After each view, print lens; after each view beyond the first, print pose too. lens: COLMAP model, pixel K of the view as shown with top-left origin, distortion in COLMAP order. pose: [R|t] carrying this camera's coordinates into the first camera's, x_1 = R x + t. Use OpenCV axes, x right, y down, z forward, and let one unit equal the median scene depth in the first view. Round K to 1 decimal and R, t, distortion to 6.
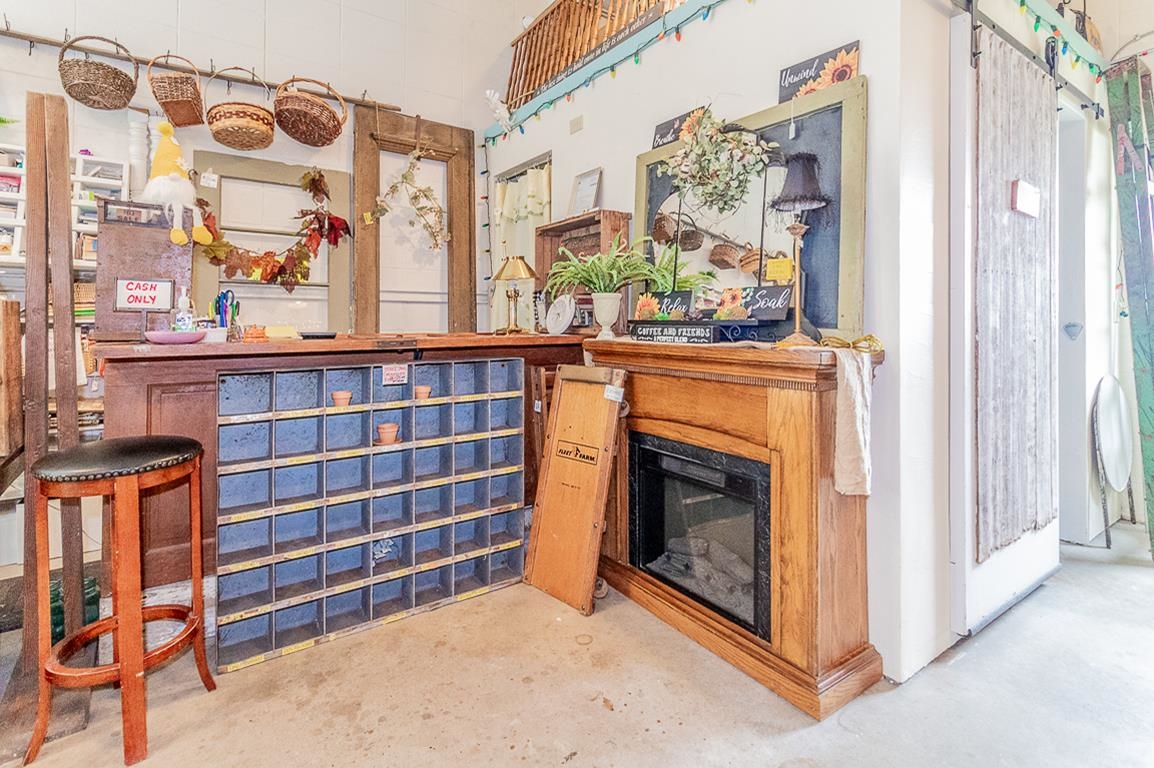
lens RADIAL K [[544.7, 0, 564.1], [0, 544.7, 320.9], [0, 0, 1]] dist [-0.000525, -0.000837]
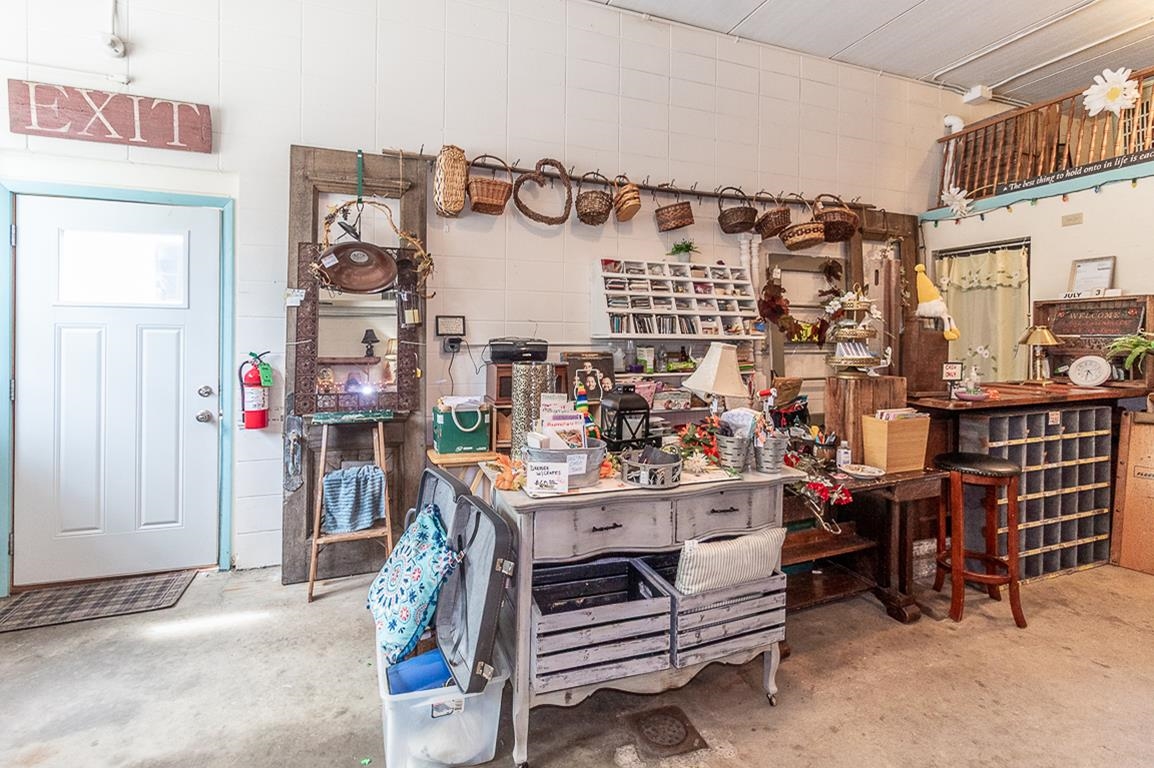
lens RADIAL K [[544.7, 0, 582.3], [0, 544.7, 352.2], [0, 0, 1]] dist [-0.000525, -0.000837]
pose [[0.973539, -0.002457, -0.228510, -0.845795], [0.005922, 0.999878, 0.014479, -0.079451], [0.228446, -0.015449, 0.973434, -0.530527]]
